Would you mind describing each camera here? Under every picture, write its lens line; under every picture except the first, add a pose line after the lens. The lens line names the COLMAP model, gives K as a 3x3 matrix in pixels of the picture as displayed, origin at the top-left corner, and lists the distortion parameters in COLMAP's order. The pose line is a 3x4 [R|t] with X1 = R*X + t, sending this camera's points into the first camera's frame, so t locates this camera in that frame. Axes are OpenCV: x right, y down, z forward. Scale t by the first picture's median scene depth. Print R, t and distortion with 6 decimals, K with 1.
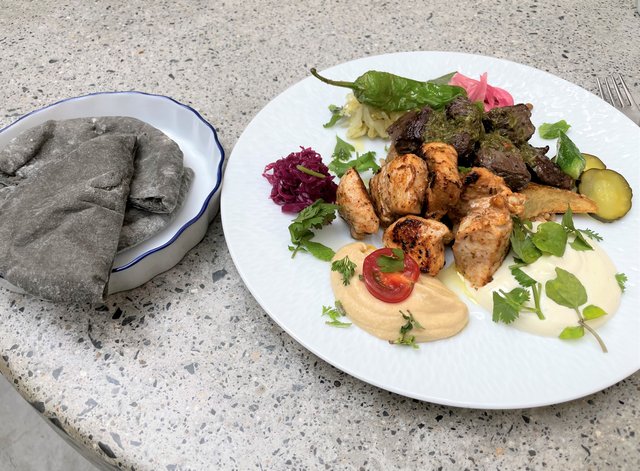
lens RADIAL K [[498.3, 0, 304.8], [0, 498.3, 233.9], [0, 0, 1]] dist [0.099356, -0.202642]
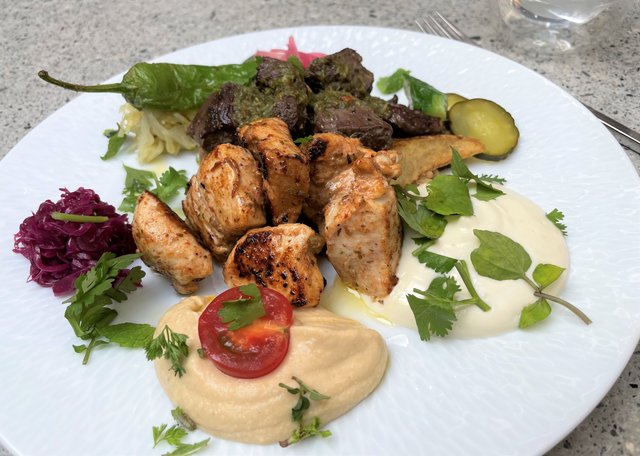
lens RADIAL K [[521.7, 0, 320.0], [0, 521.7, 228.0], [0, 0, 1]] dist [0.029599, -0.009890]
pose [[0.908458, -0.308758, 0.281730, 0.100262], [0.342250, 0.936420, -0.077352, 0.041568], [-0.239935, 0.166693, 0.956371, 0.330887]]
